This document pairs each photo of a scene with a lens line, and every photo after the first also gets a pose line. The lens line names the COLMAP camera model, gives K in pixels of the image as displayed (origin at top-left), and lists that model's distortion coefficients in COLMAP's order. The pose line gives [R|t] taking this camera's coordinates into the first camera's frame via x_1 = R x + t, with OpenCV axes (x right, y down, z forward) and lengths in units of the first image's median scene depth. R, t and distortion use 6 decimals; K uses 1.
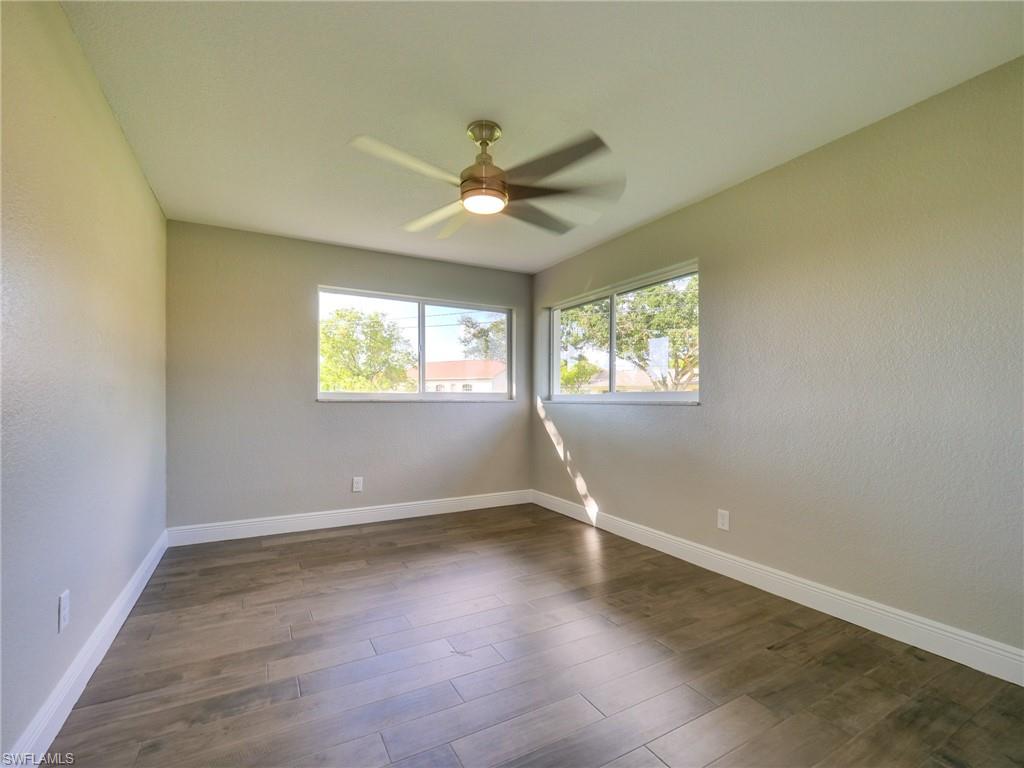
lens RADIAL K [[439.0, 0, 513.3], [0, 439.0, 399.1], [0, 0, 1]] dist [-0.001267, 0.000120]
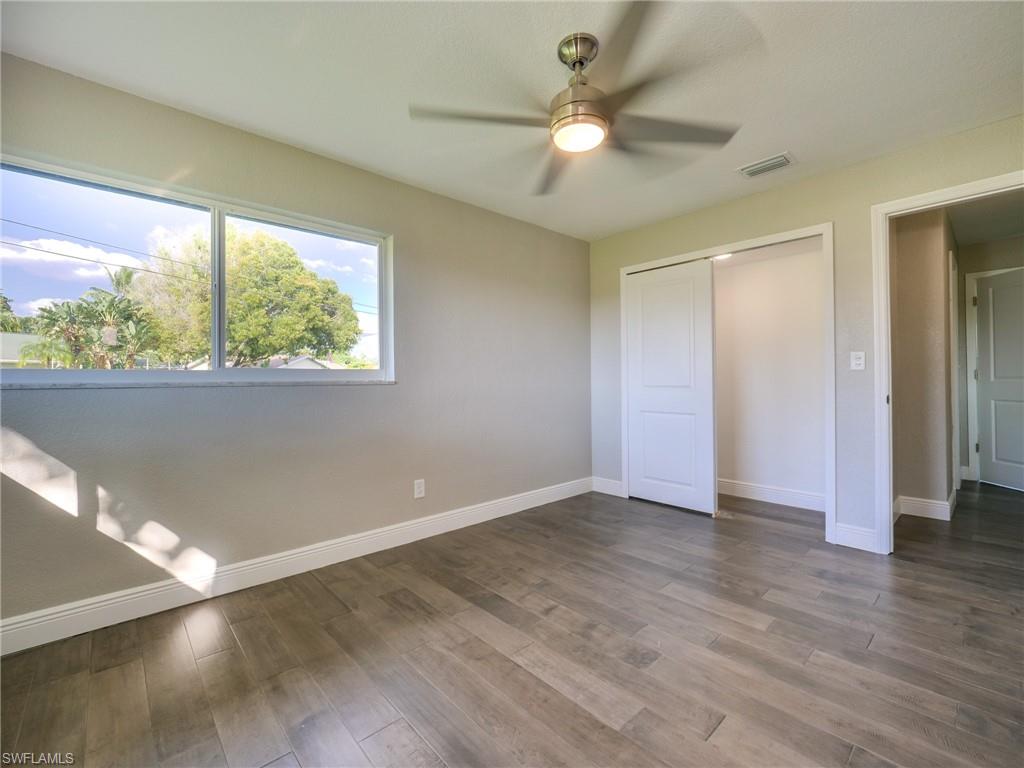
lens RADIAL K [[455.7, 0, 503.6], [0, 455.7, 375.5], [0, 0, 1]] dist [-0.005078, 0.000939]
pose [[-0.214482, 0.006474, 0.976706, -0.674185], [0.001622, 0.999979, -0.006273, 0.002012], [-0.976727, 0.000239, -0.214488, 1.046515]]
